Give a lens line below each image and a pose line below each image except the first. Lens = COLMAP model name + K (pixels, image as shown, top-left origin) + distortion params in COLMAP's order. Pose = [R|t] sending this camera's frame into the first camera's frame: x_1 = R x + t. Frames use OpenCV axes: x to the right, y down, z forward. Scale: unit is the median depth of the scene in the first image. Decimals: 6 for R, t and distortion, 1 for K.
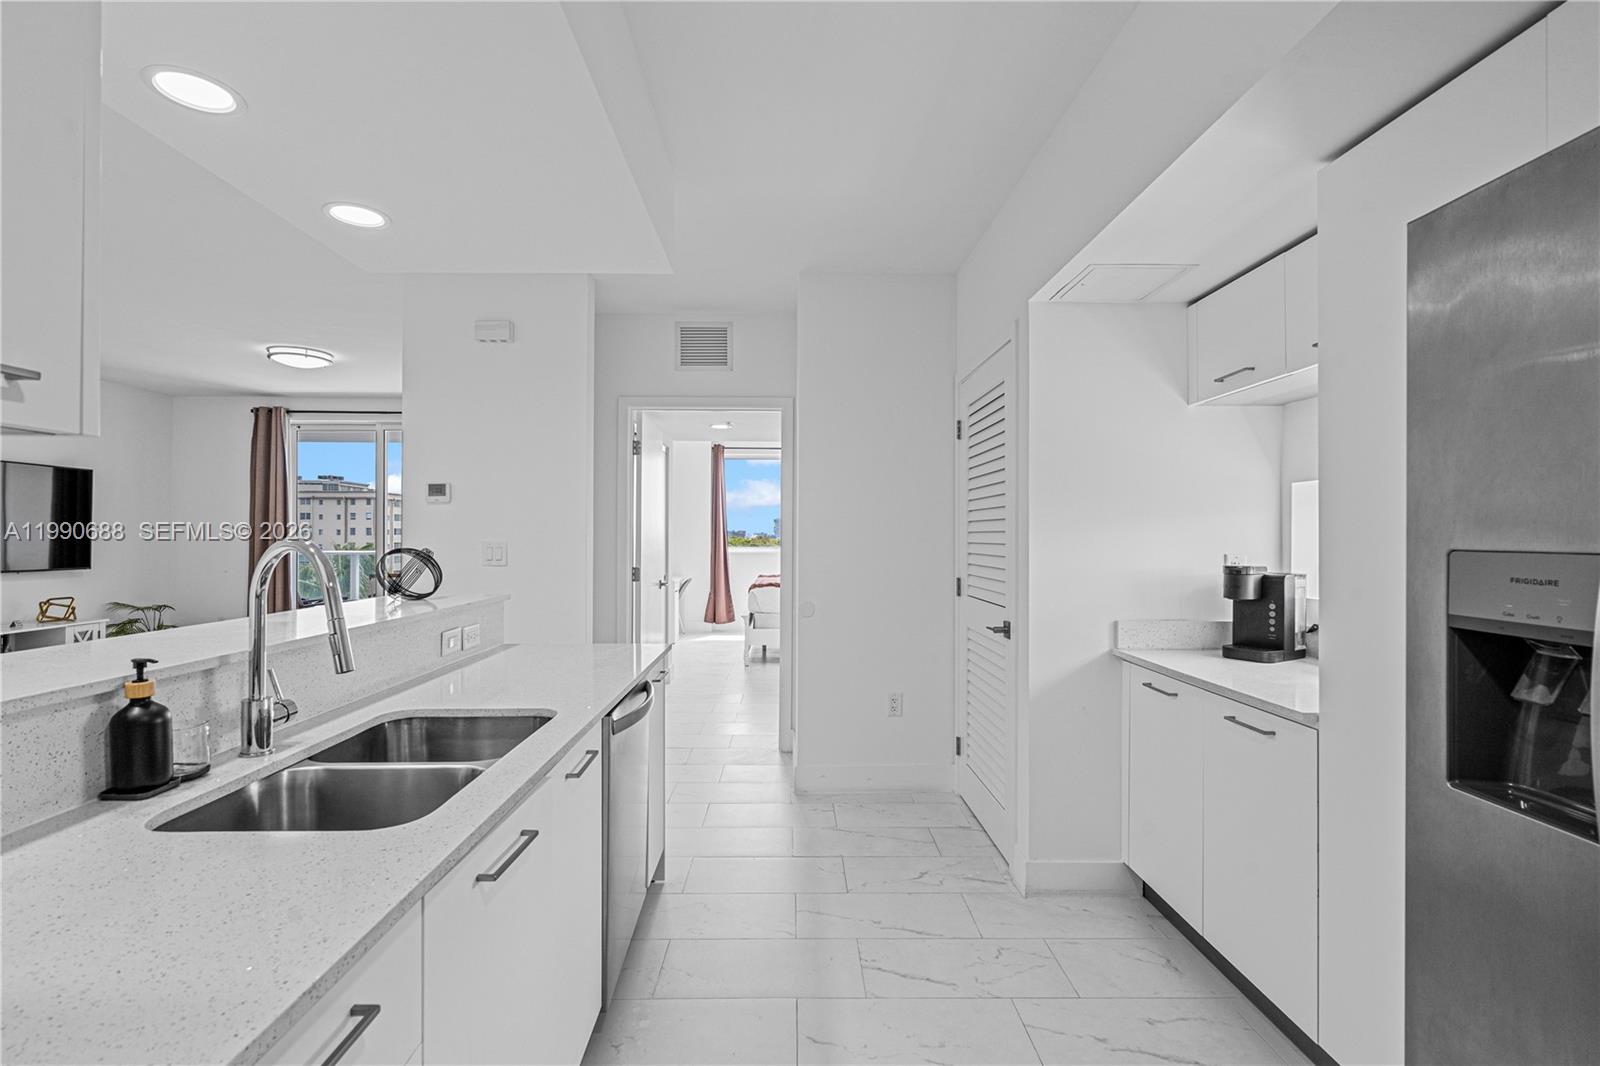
lens RADIAL K [[729.9, 0, 795.6], [0, 729.9, 535.0], [0, 0, 1]] dist [0.001034, 0.000102]
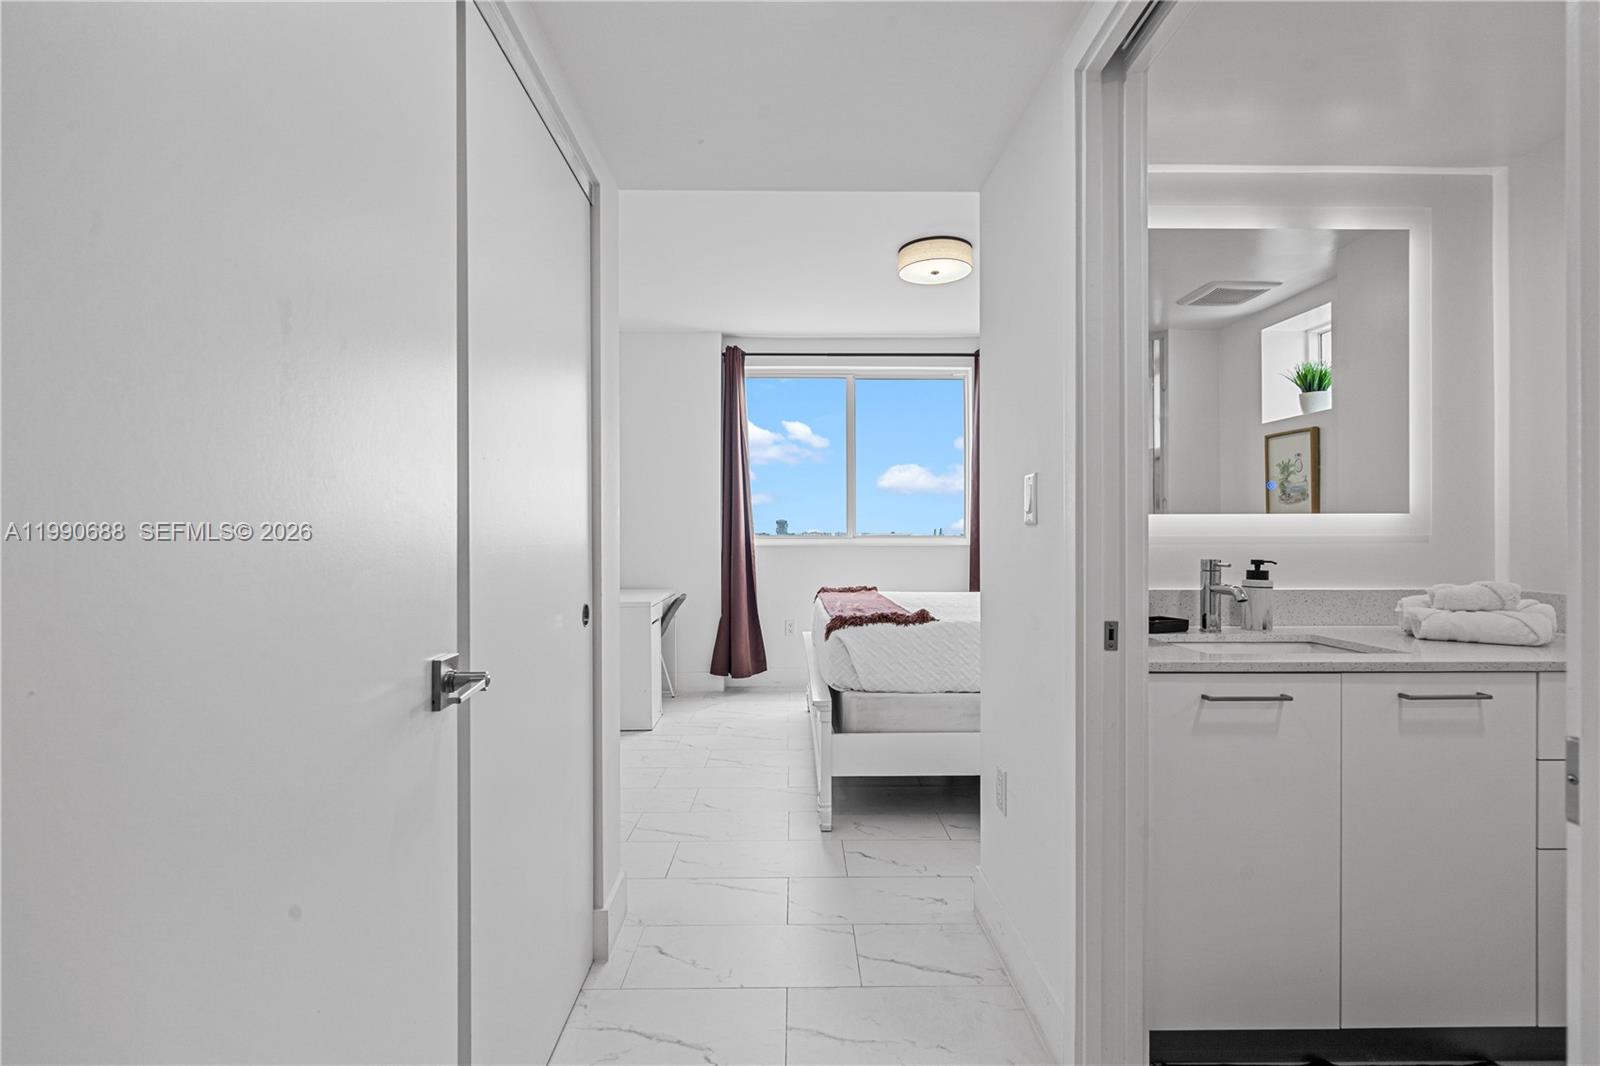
lens RADIAL K [[729.9, 0, 803.4], [0, 729.9, 528.2], [0, 0, 1]] dist [0.001034, 0.000102]
pose [[0.999987, -0.004912, -0.001518, -0.055361], [0.004930, 0.999910, 0.012499, 0.005459], [0.001456, -0.012507, 0.999921, 0.462751]]
